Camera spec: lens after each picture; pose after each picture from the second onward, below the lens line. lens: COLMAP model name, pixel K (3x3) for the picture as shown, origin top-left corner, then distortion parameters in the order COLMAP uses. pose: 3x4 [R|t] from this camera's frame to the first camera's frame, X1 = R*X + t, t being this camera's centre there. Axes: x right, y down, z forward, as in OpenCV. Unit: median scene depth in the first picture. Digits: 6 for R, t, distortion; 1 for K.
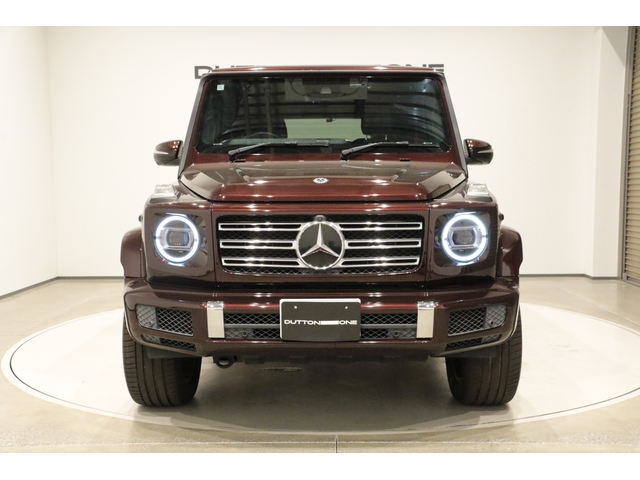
lens RADIAL K [[778.5, 0, 320.0], [0, 778.5, 240.0], [0, 0, 1]] dist [0.478932, 0.010078]
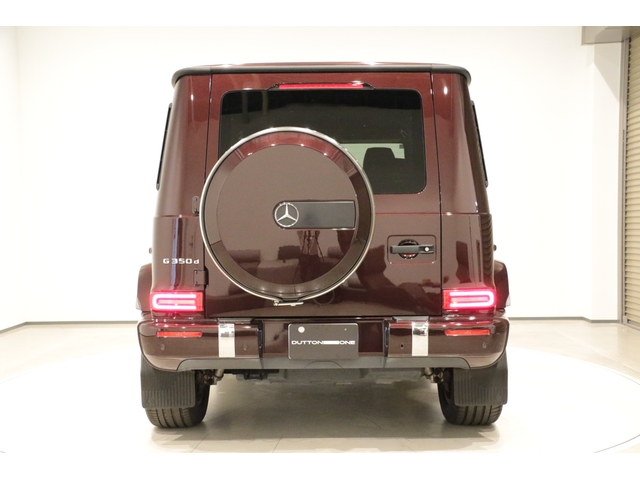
lens RADIAL K [[905.4, 0, 320.0], [0, 905.4, 240.0], [0, 0, 1]] dist [1.271140, -0.006803]
pose [[0.999332, -0.003820, 0.036342, -0.025096], [0.005688, 0.998661, -0.051426, 0.011908], [-0.036097, 0.051598, 0.998015, -0.164531]]
